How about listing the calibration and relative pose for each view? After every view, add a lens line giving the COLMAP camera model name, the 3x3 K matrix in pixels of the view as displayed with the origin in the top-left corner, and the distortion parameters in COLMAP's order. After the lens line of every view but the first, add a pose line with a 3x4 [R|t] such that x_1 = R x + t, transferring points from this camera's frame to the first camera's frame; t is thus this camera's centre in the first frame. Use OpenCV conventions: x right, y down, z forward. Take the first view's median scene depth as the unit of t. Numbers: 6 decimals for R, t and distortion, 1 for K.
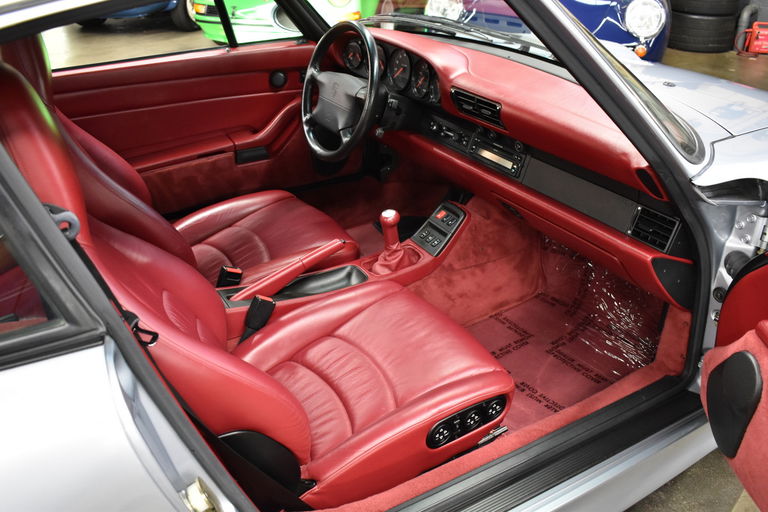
lens RADIAL K [[690.6, 0, 384.0], [0, 690.6, 256.0], [0, 0, 1]] dist [-0.086392, 0.010192]
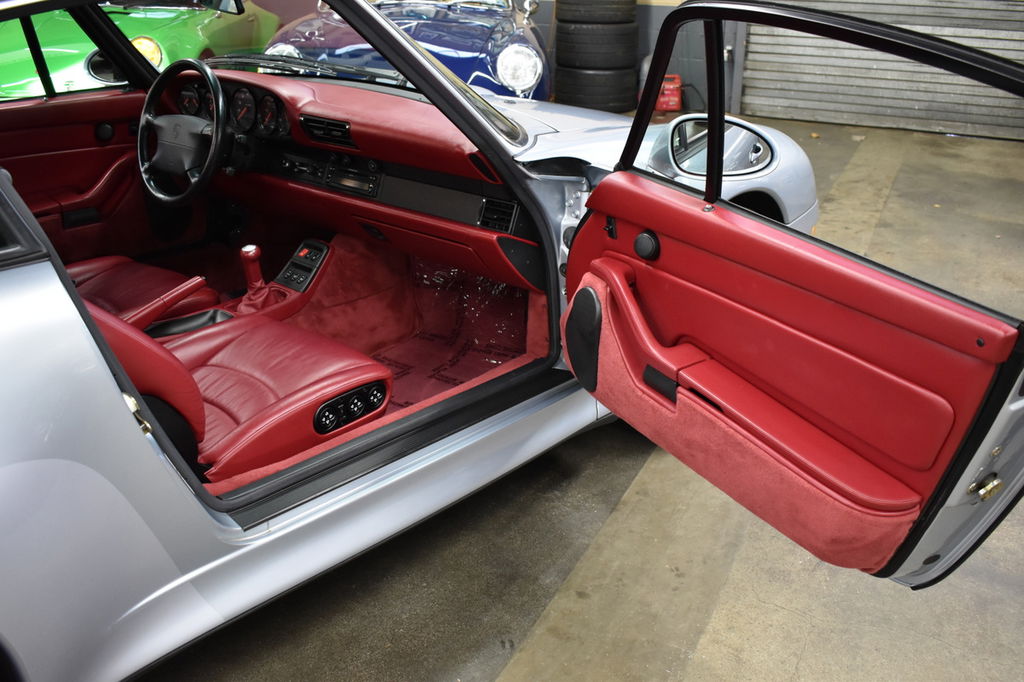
lens RADIAL K [[1001.6, 0, 512.0], [0, 1001.6, 341.0], [0, 0, 1]] dist [-0.073203, 0.000623]
pose [[0.952546, -0.103978, 0.286085, -0.051846], [0.133029, 0.987545, -0.084008, 0.220590], [-0.273787, 0.118079, 0.954515, -0.395187]]
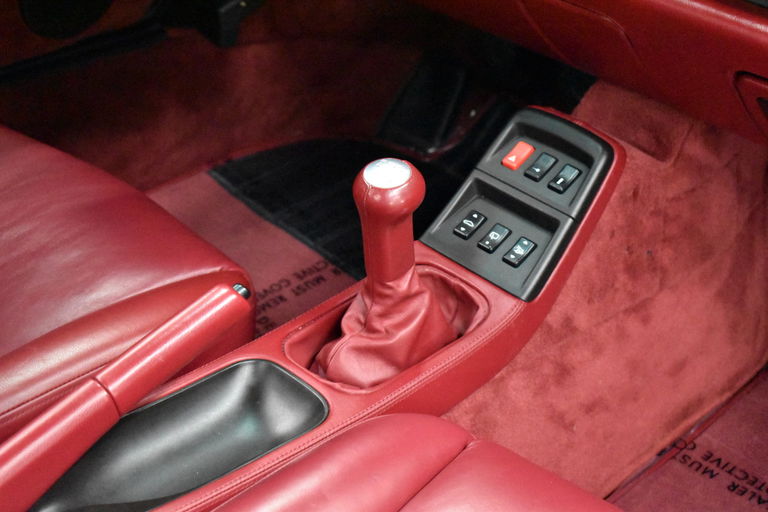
lens RADIAL K [[1435.5, 0, 384.0], [0, 1435.5, 256.0], [0, 0, 1]] dist [0.008803, 0.120297]
pose [[0.971874, -0.088969, 0.218048, -0.118706], [0.074819, 0.994571, 0.072330, -0.067243], [-0.223299, -0.053981, 0.973254, 0.404824]]
